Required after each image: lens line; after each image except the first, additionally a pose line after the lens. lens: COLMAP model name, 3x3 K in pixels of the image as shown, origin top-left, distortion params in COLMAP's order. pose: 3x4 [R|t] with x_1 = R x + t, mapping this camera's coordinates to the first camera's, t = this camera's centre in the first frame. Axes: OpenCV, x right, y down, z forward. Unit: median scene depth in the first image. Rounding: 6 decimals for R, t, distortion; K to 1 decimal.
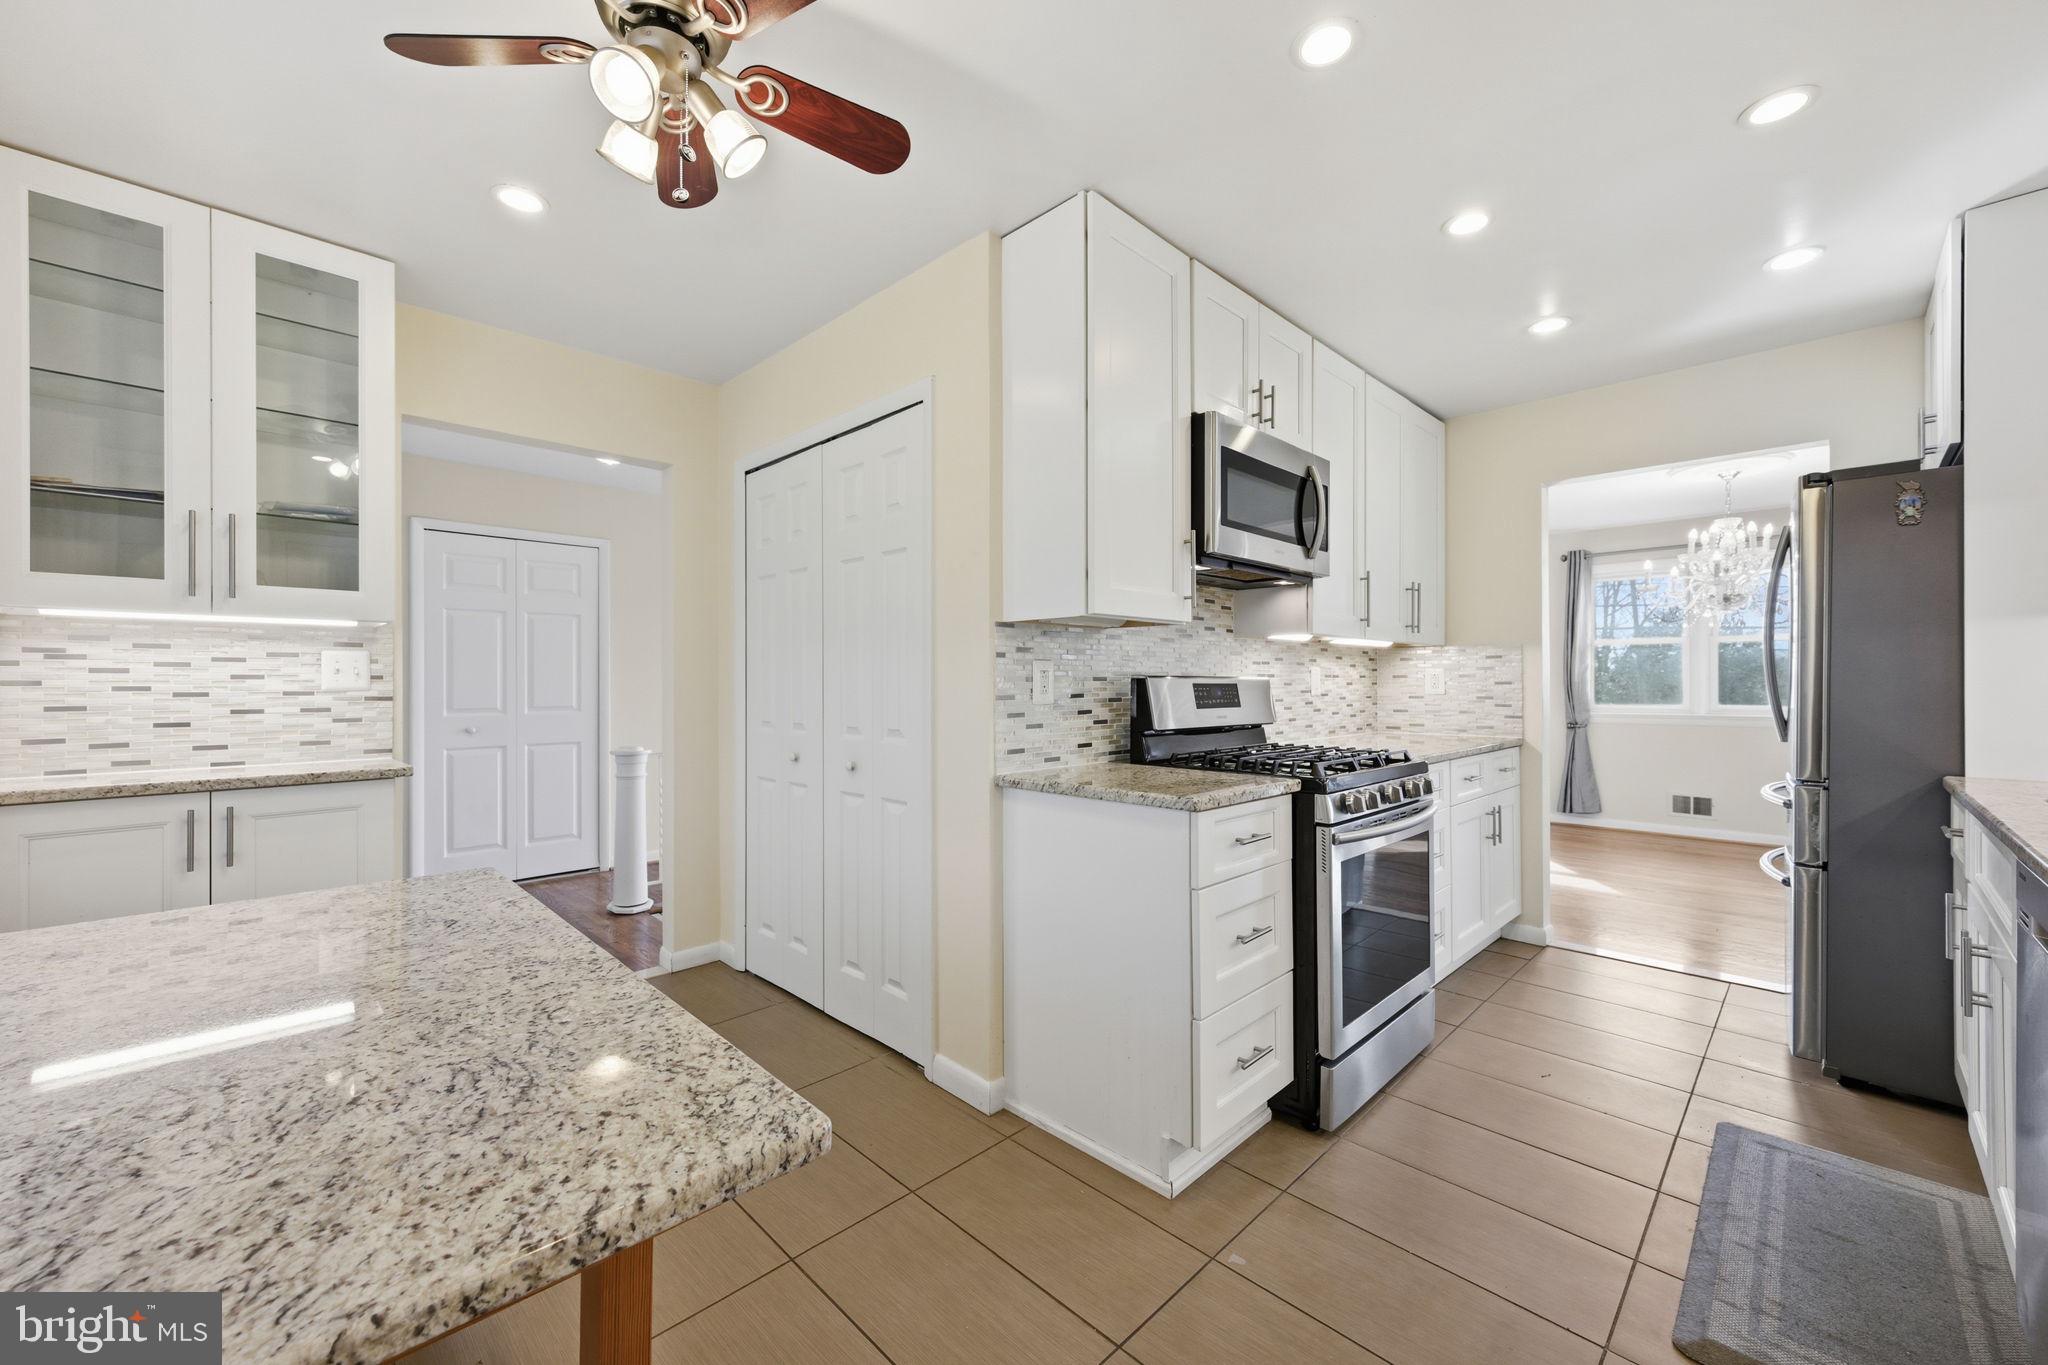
lens RADIAL K [[801.5, 0, 1016.8], [0, 801.5, 682.8], [0, 0, 1]] dist [0.005644, -0.000125]
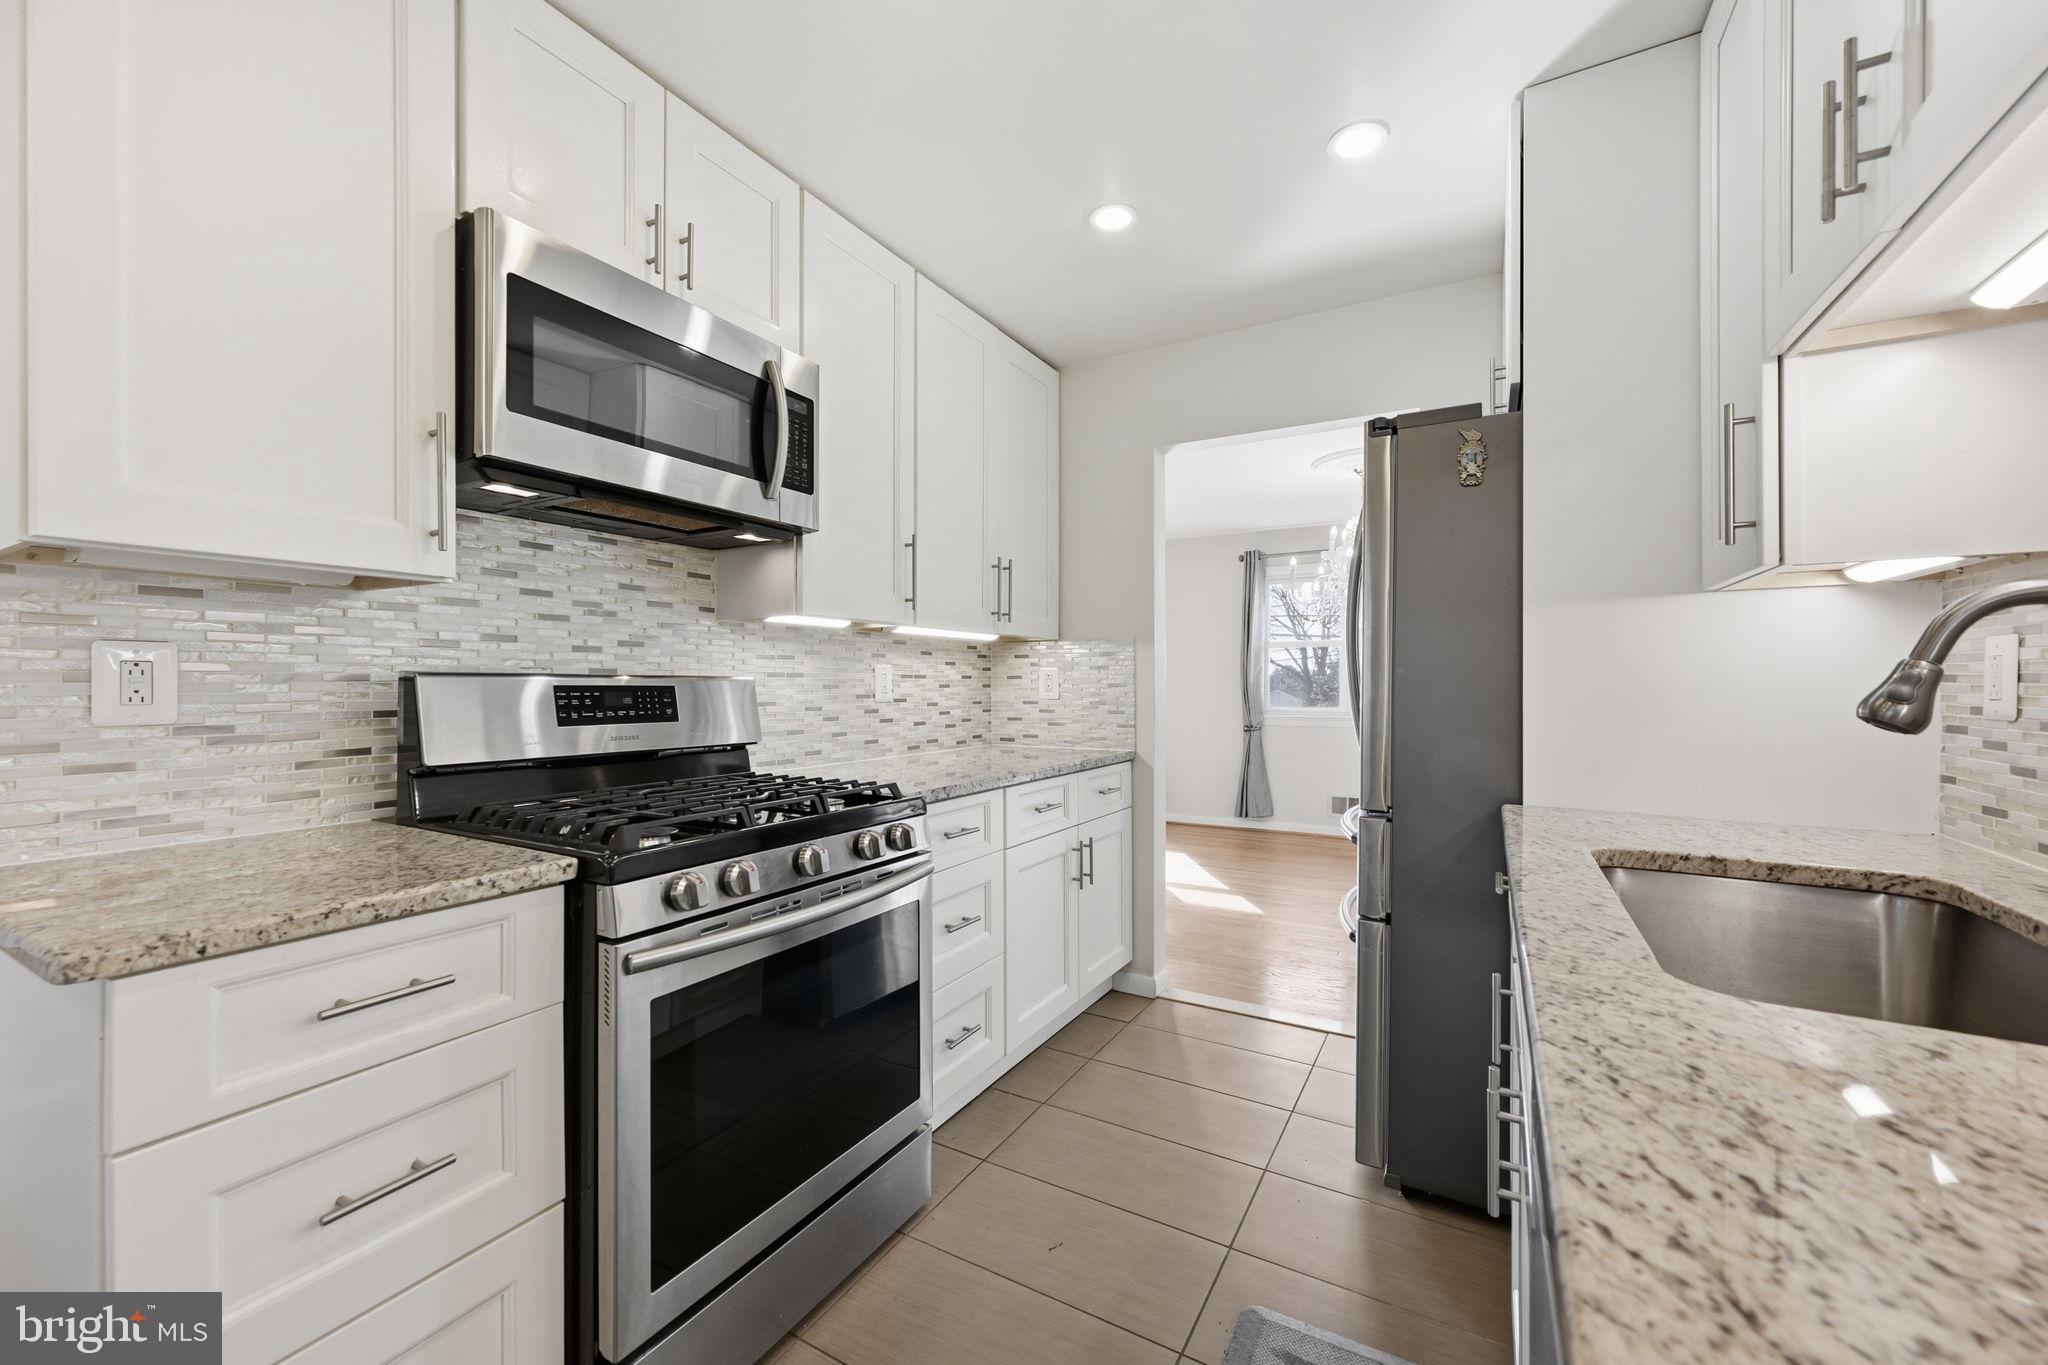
lens RADIAL K [[807.3, 0, 1021.0], [0, 807.3, 688.0], [0, 0, 1]] dist [-0.001824, 0.000463]
pose [[0.963993, -0.000061, 0.265929, 0.404273], [-0.001052, 0.999991, 0.004043, -0.000316], [-0.265927, -0.004178, 0.963984, 0.304687]]
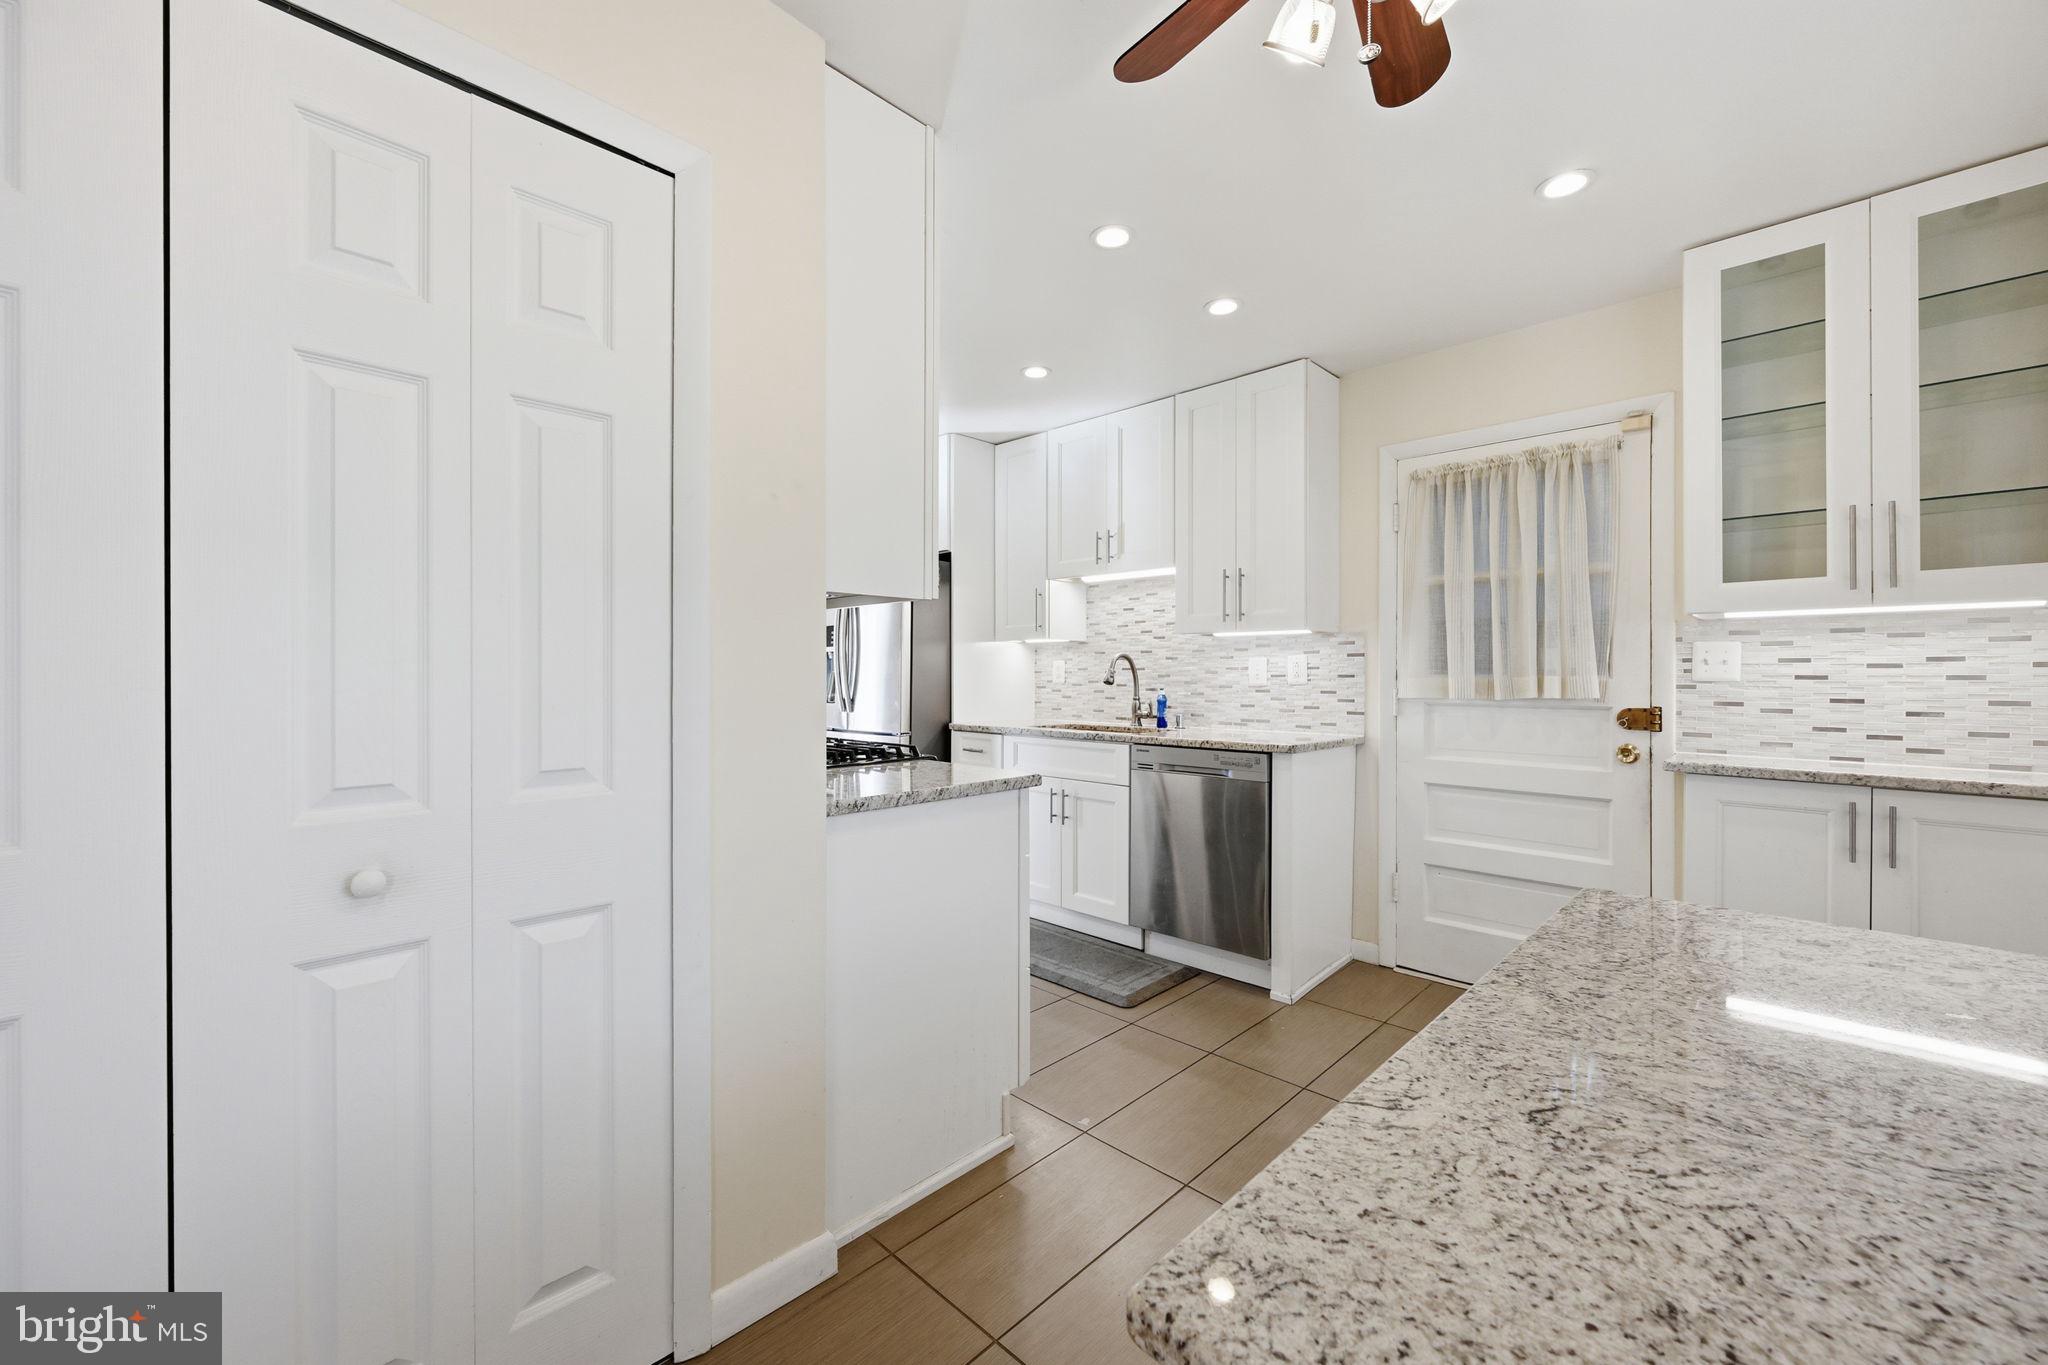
lens RADIAL K [[807.3, 0, 1021.0], [0, 807.3, 688.0], [0, 0, 1]] dist [-0.001824, 0.000463]
pose [[-0.023884, -0.005621, 0.999699, -0.800161], [0.002020, 0.999982, 0.005671, 0.002764], [-0.999713, 0.002154, -0.023872, 0.879737]]
